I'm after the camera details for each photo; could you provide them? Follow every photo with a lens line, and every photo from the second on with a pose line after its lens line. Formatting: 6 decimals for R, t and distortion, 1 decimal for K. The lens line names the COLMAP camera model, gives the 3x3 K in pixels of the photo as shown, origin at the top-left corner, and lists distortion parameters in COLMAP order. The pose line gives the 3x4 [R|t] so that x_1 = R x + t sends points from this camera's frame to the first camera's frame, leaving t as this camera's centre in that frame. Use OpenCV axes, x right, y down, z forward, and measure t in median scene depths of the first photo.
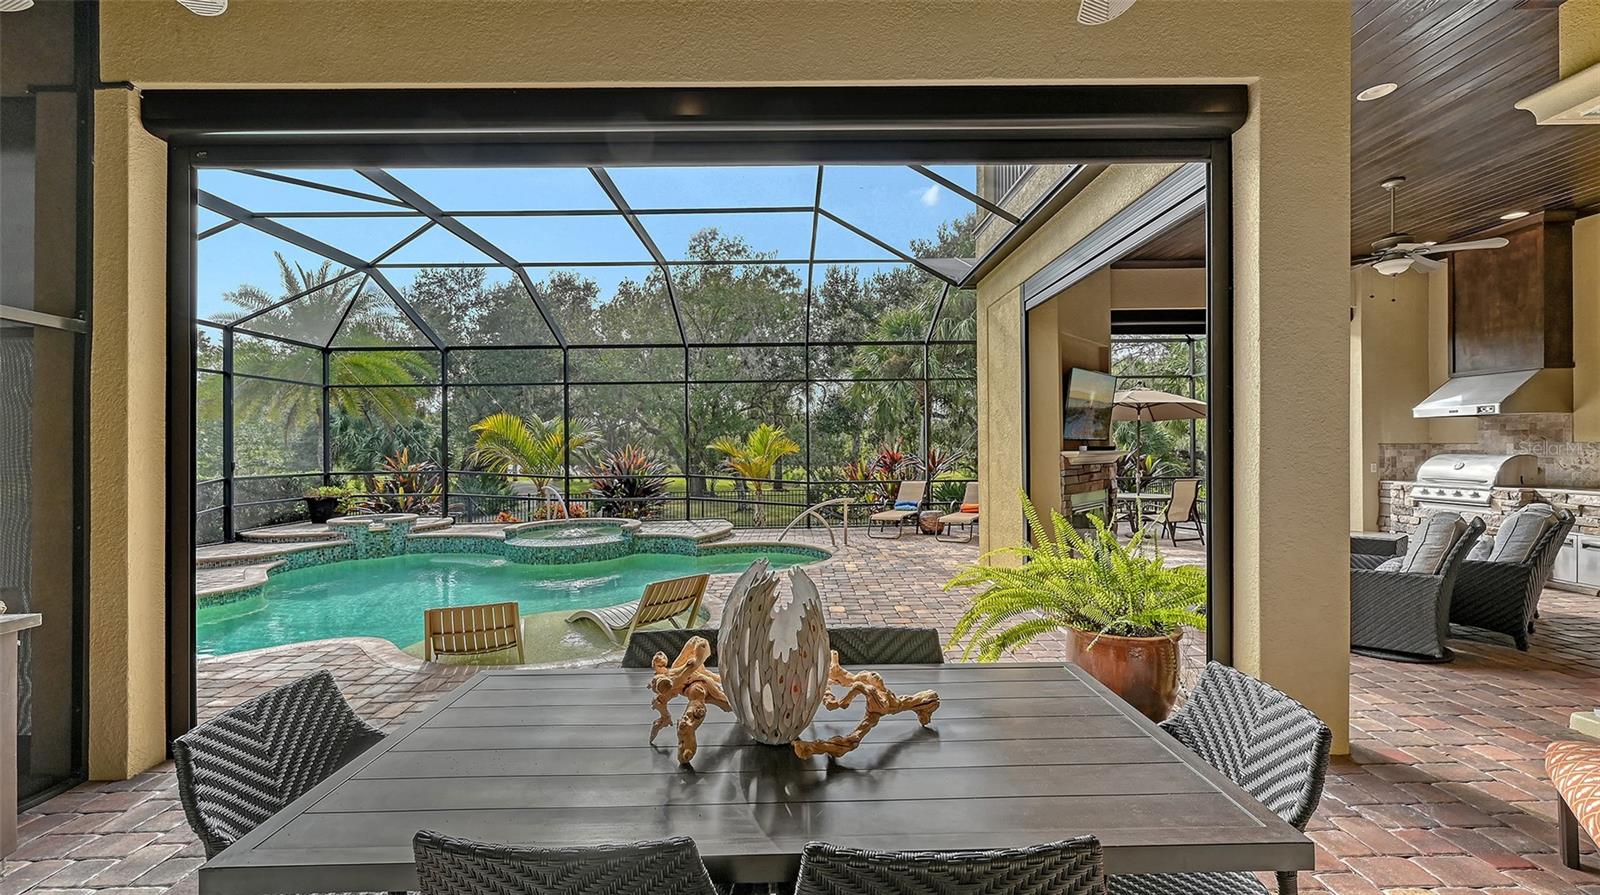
lens RADIAL K [[642.7, 0, 800.0], [0, 642.7, 447.5], [0, 0, 1]] dist [0.000331, 0.000099]
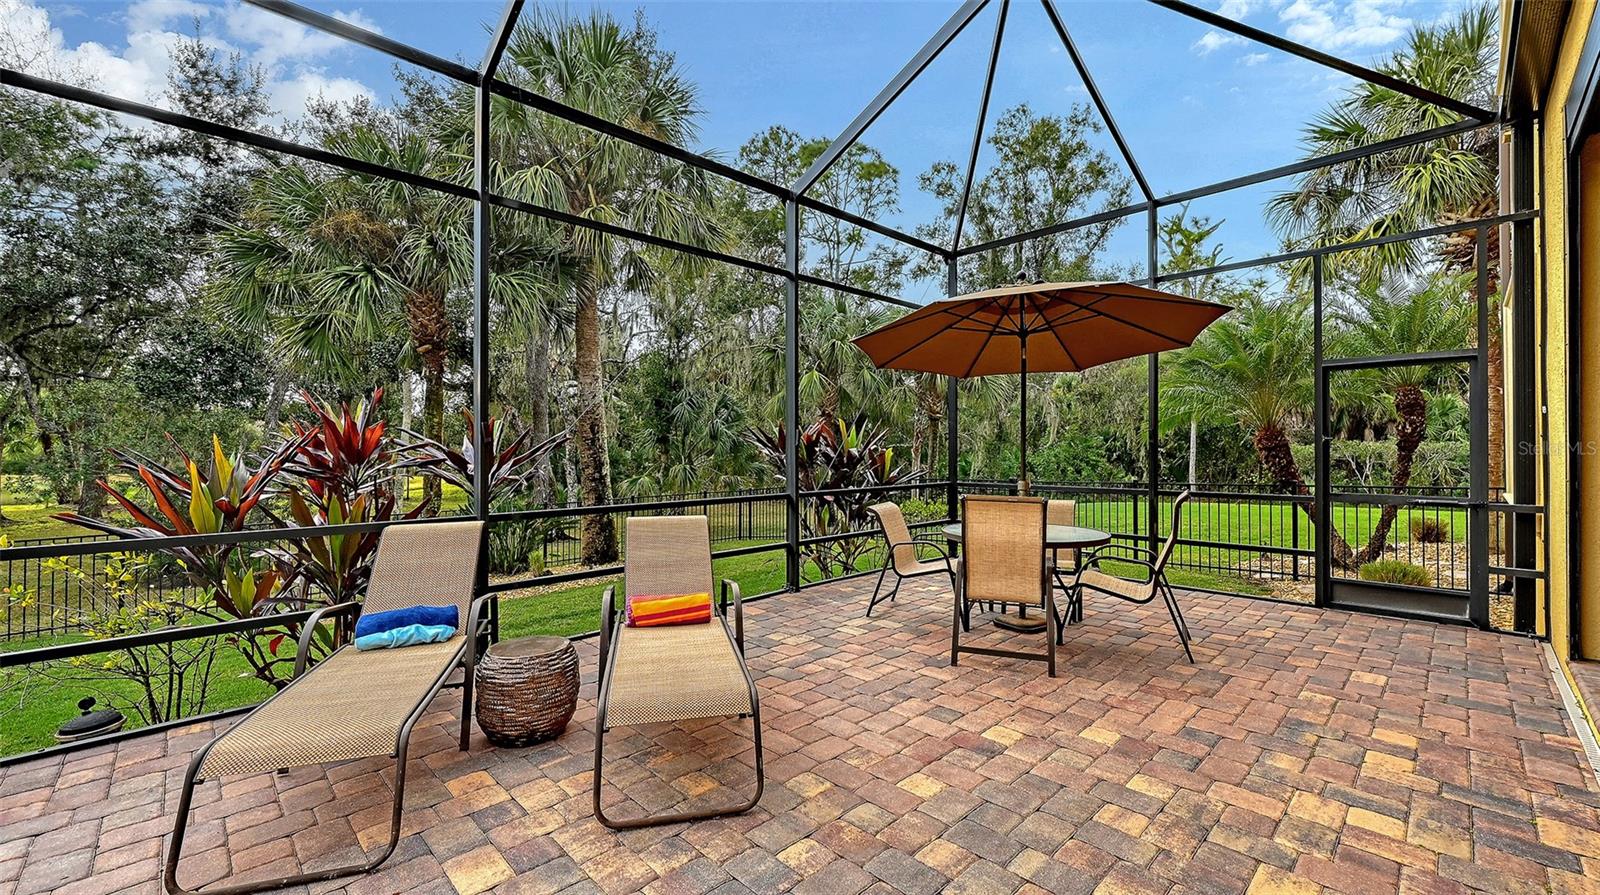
lens RADIAL K [[642.7, 0, 800.0], [0, 642.7, 447.5], [0, 0, 1]] dist [0.000331, 0.000099]
pose [[0.721092, 0.035409, 0.691934, 0.086994], [-0.022142, 0.999361, -0.028066, 0.019369], [-0.692485, 0.004917, 0.721415, 0.641825]]
